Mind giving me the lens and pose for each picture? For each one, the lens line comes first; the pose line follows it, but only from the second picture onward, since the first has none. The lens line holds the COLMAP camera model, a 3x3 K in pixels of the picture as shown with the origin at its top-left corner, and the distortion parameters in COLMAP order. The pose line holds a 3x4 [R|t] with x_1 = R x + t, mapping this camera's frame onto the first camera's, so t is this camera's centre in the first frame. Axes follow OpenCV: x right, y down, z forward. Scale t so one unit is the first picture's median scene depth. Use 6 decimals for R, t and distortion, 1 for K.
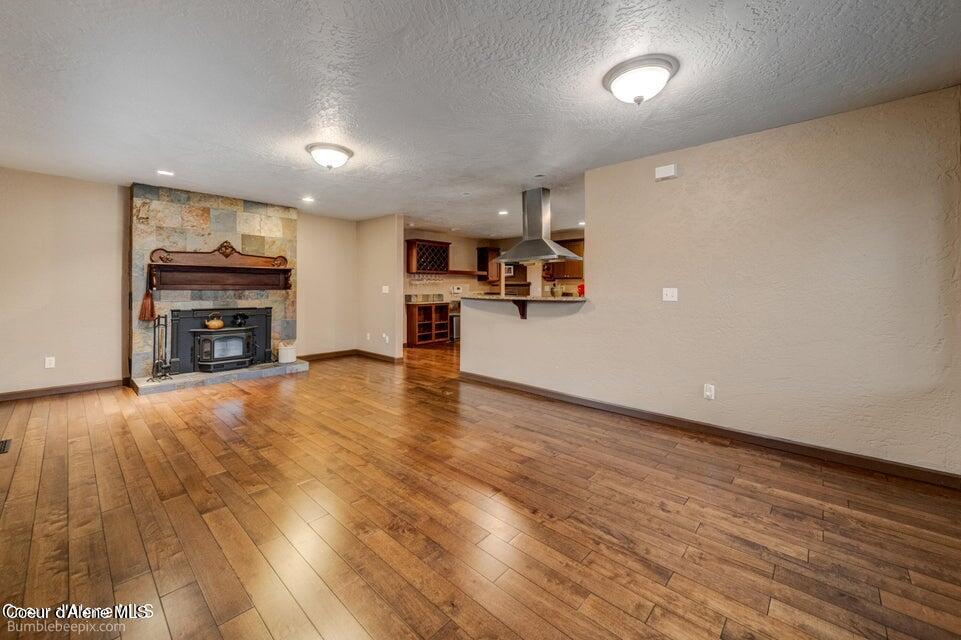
lens RADIAL K [[371.1, 0, 455.7], [0, 371.1, 283.1], [0, 0, 1]] dist [0.006849, -0.000167]
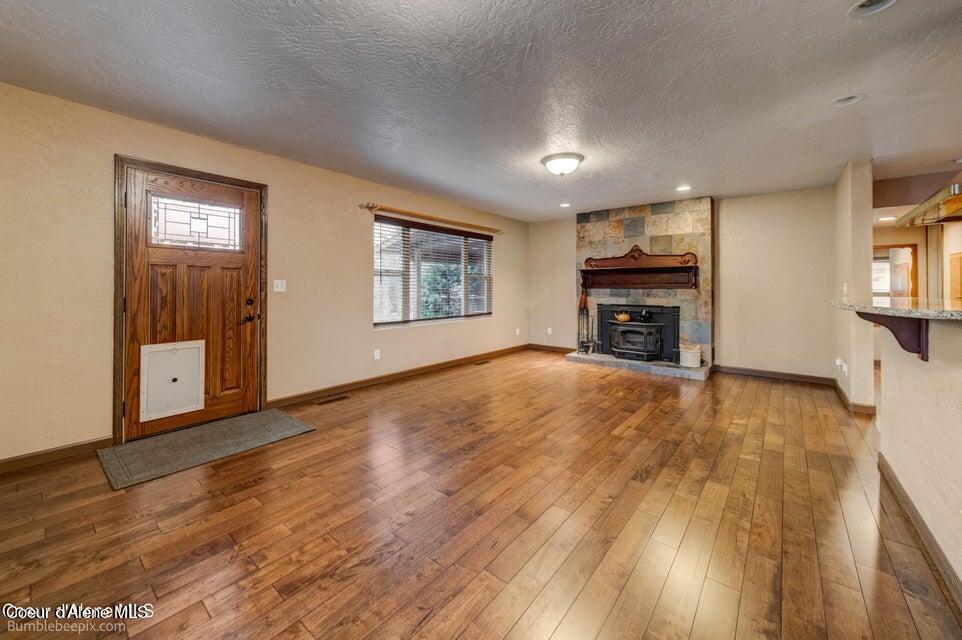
lens RADIAL K [[371.5, 0, 479.4], [0, 371.5, 289.0], [0, 0, 1]] dist [0.006849, -0.000167]
pose [[0.096857, 0.001173, -0.995298, 0.451583], [0.016303, 0.999863, 0.002765, 0.008362], [0.995165, -0.016494, 0.096825, 0.412452]]
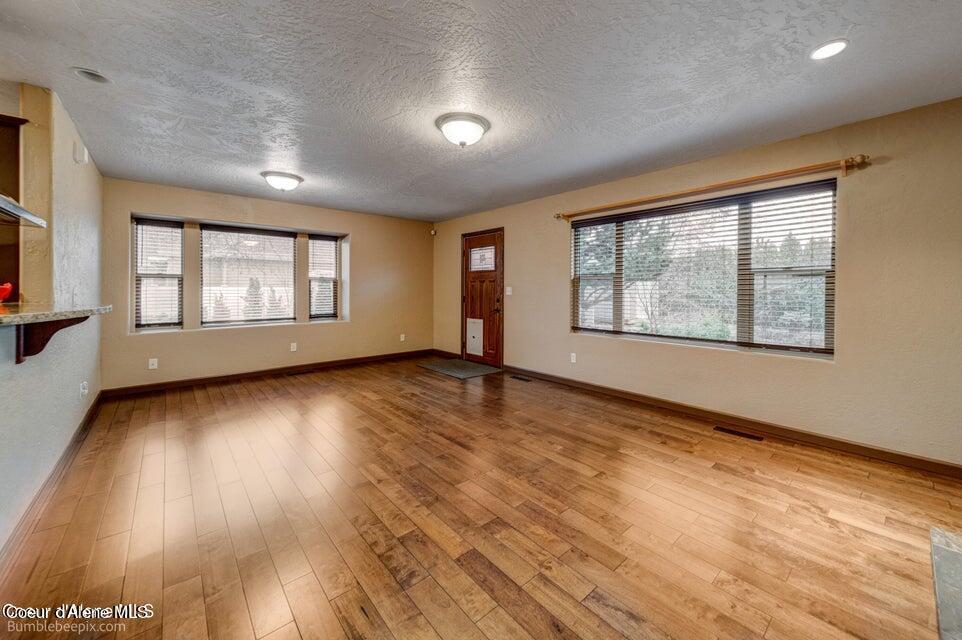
lens RADIAL K [[371.5, 0, 488.9], [0, 371.5, 292.9], [0, 0, 1]] dist [0.006849, -0.000167]
pose [[-0.997736, -0.007545, 0.066832, -0.313145], [-0.008185, 0.999923, -0.009295, 0.014413], [-0.066757, -0.009821, -0.997721, 1.178292]]
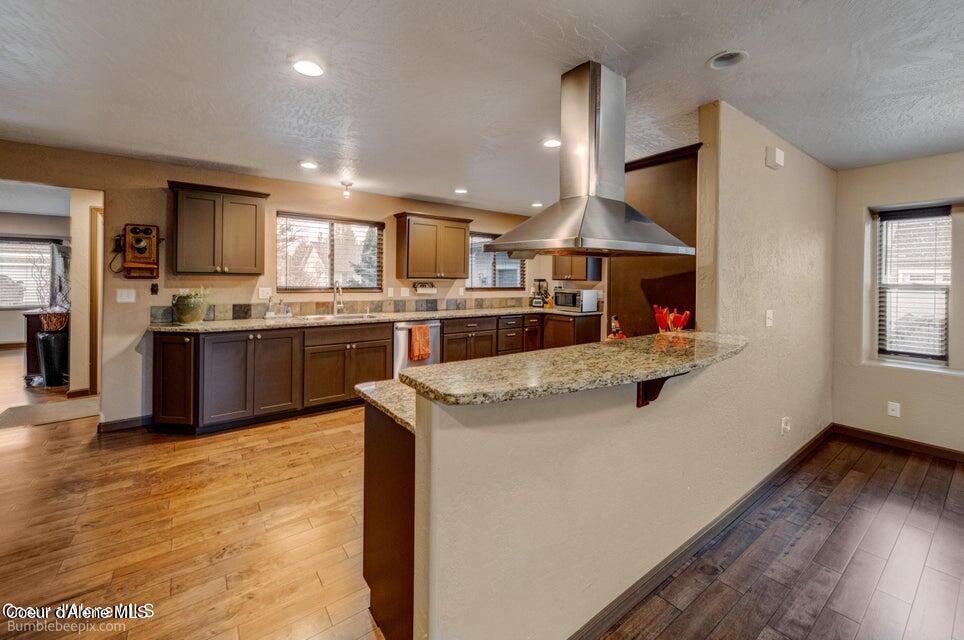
lens RADIAL K [[389.7, 0, 499.2], [0, 389.7, 276.9], [0, 0, 1]] dist [0.008234, -0.000095]
pose [[0.114641, 0.001357, 0.993406, -0.209829], [-0.026278, 0.999653, 0.001667, -0.031291], [-0.993059, -0.026296, 0.114637, 0.946325]]
